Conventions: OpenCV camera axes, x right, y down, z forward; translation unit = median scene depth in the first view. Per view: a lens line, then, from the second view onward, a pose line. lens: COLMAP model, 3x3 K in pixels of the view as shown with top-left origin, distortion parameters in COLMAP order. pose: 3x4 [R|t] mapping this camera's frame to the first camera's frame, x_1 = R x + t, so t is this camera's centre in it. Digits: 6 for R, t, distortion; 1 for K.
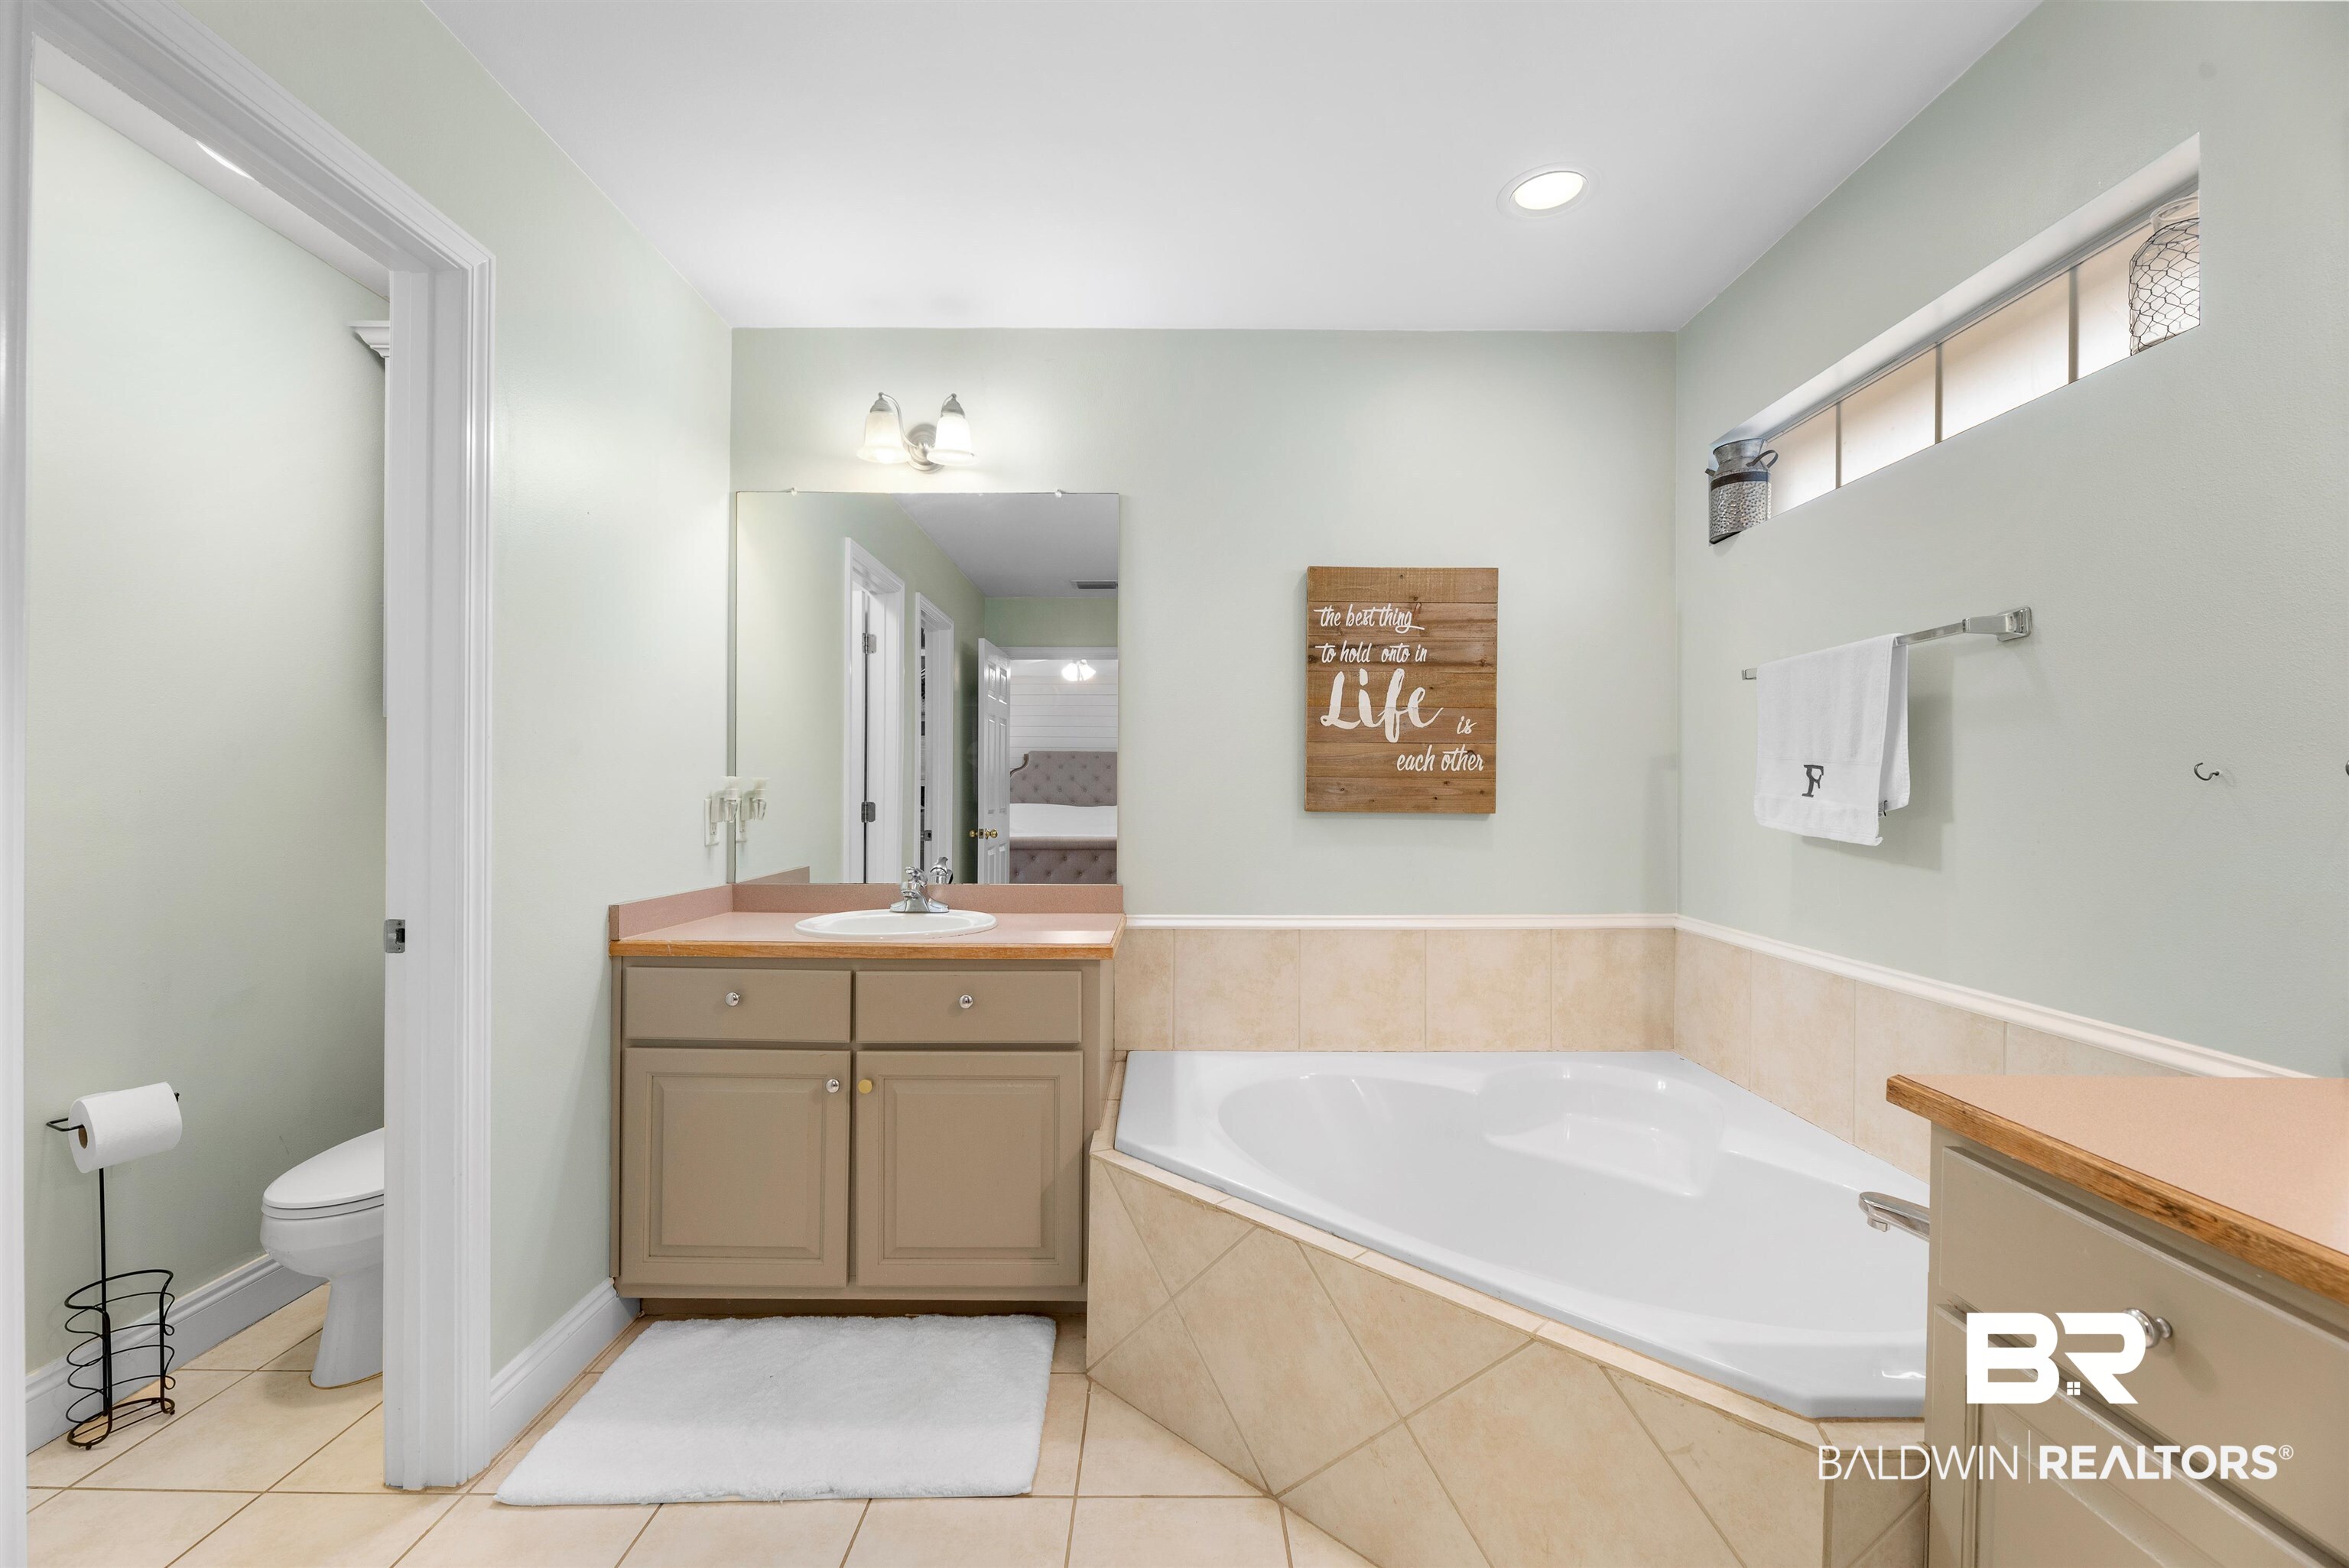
lens RADIAL K [[961.5, 0, 1167.3], [0, 961.5, 792.9], [0, 0, 1]] dist [-0.003995, -0.000851]
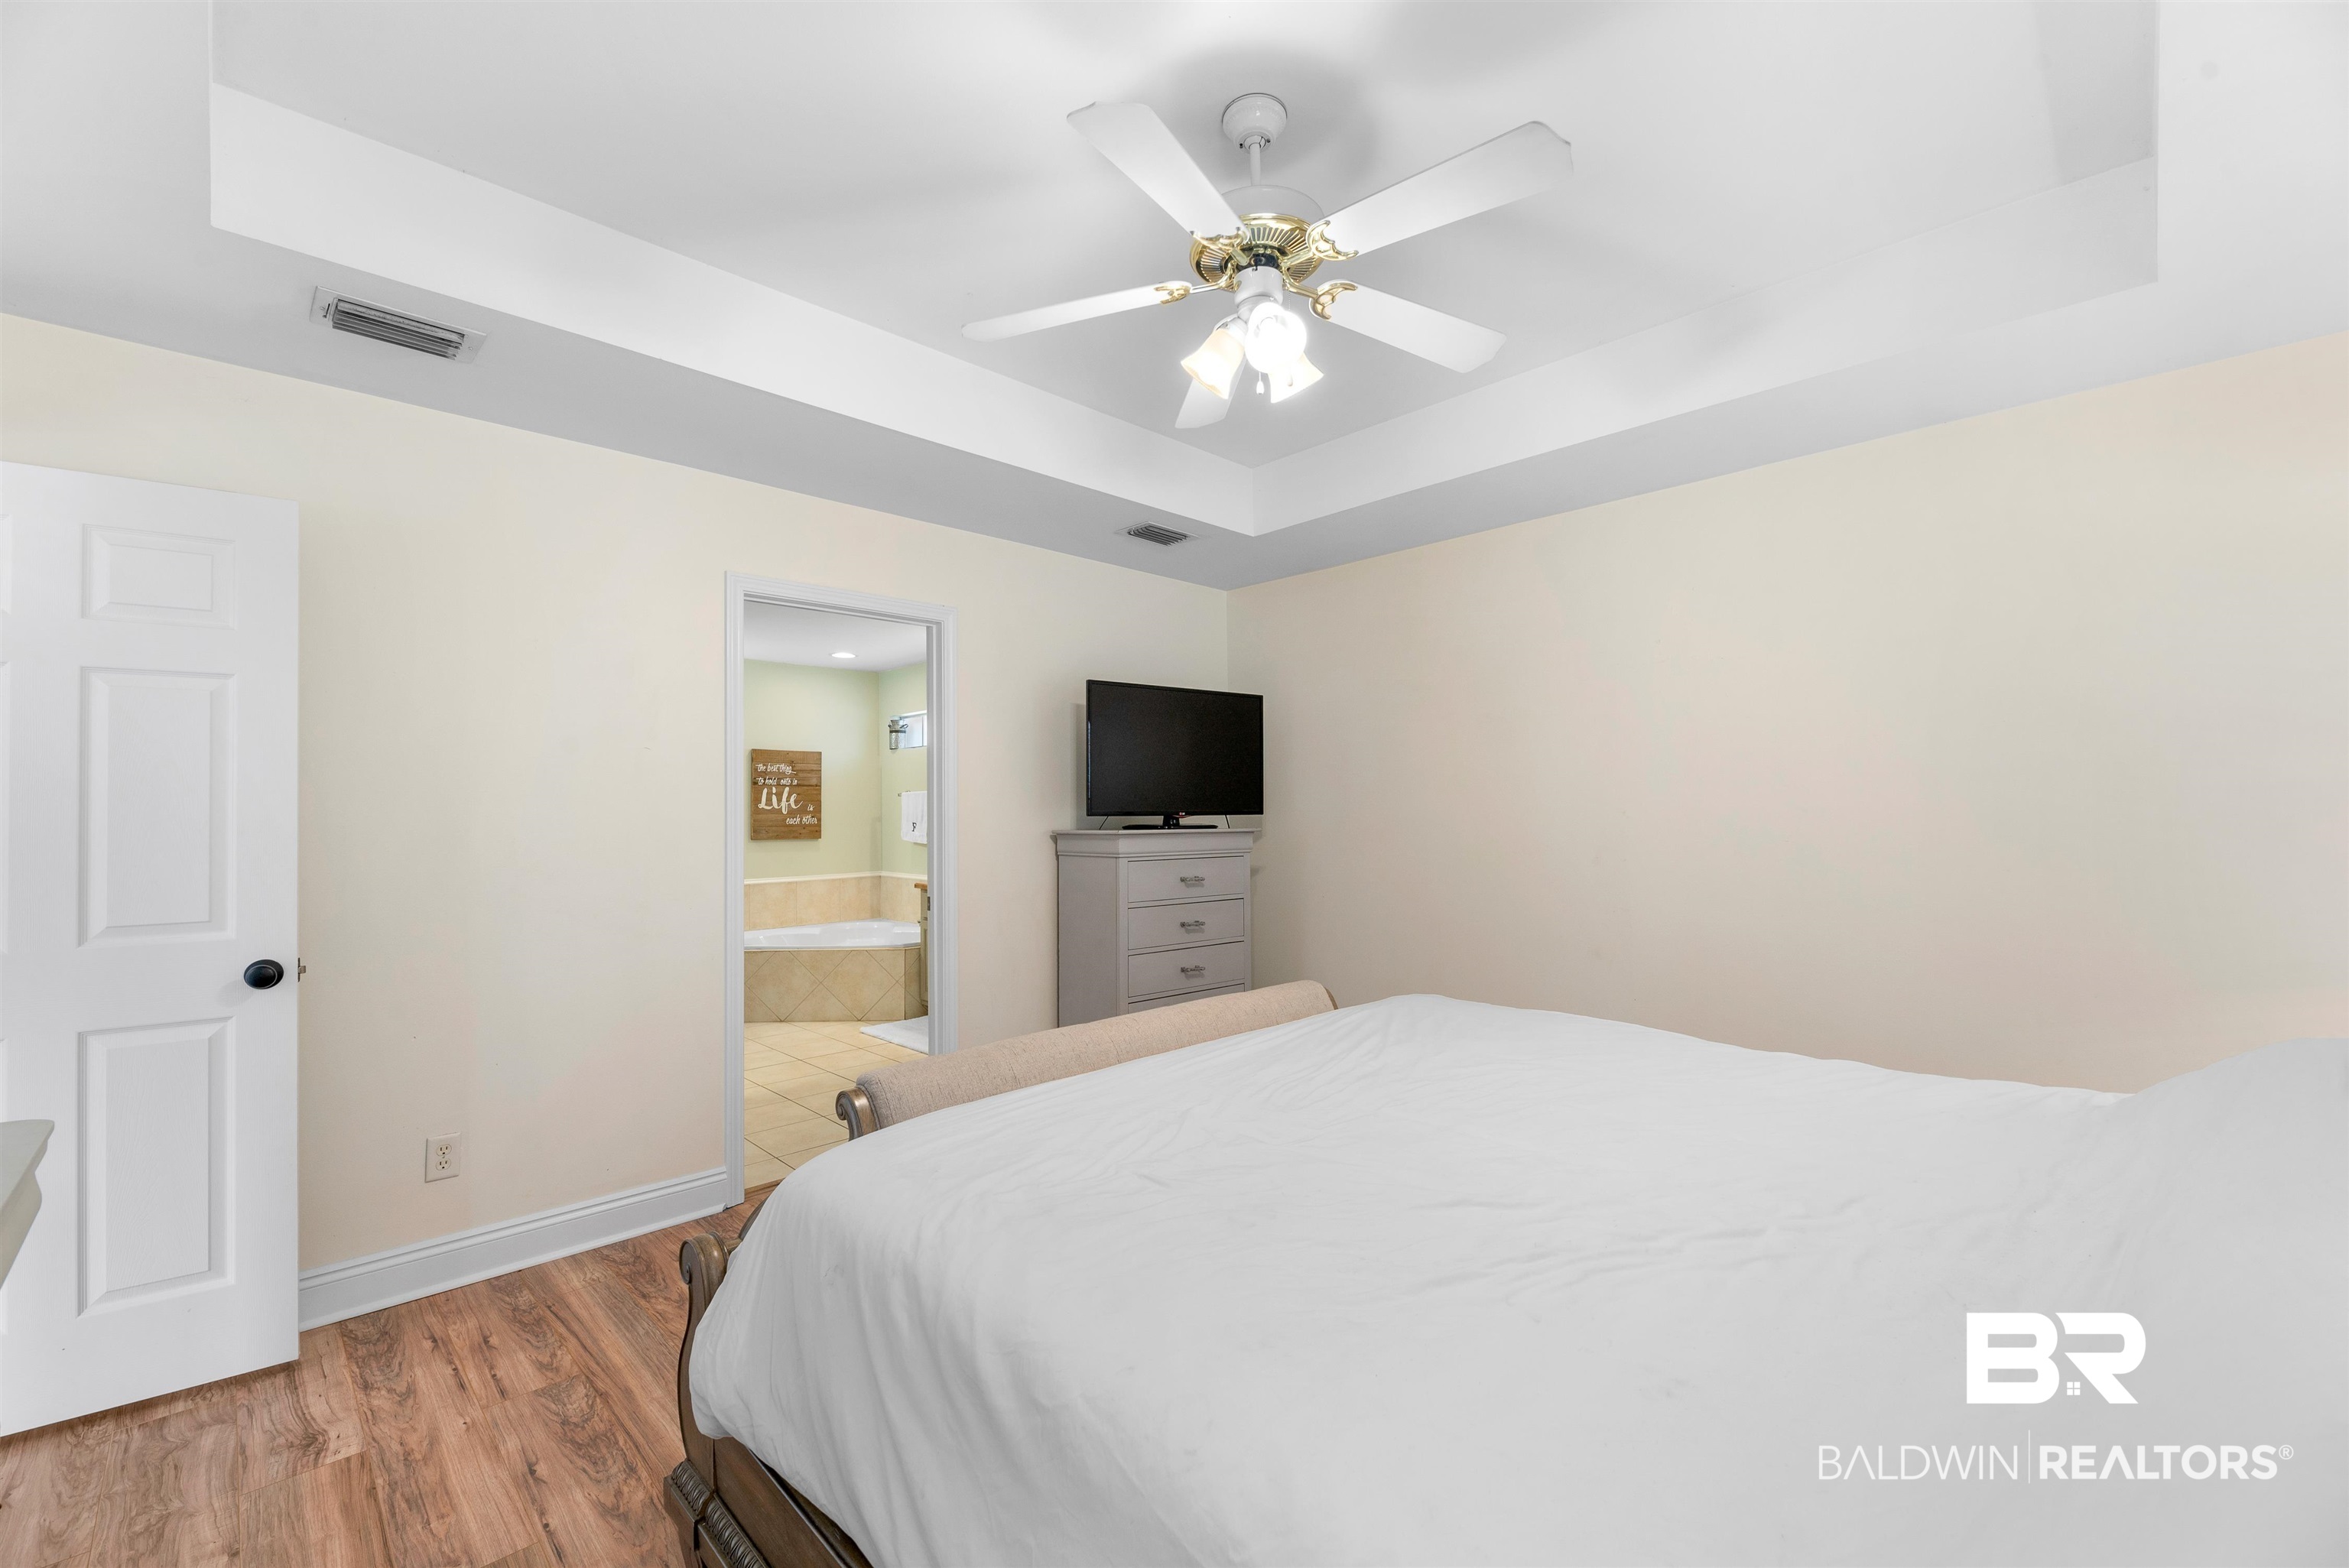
lens RADIAL K [[961.5, 0, 1167.3], [0, 961.5, 792.9], [0, 0, 1]] dist [-0.003995, -0.000851]
pose [[0.716752, 0.001067, 0.697328, -0.898414], [0.015997, 0.999711, -0.017972, -0.045539], [-0.697145, 0.024037, 0.716527, -1.733734]]
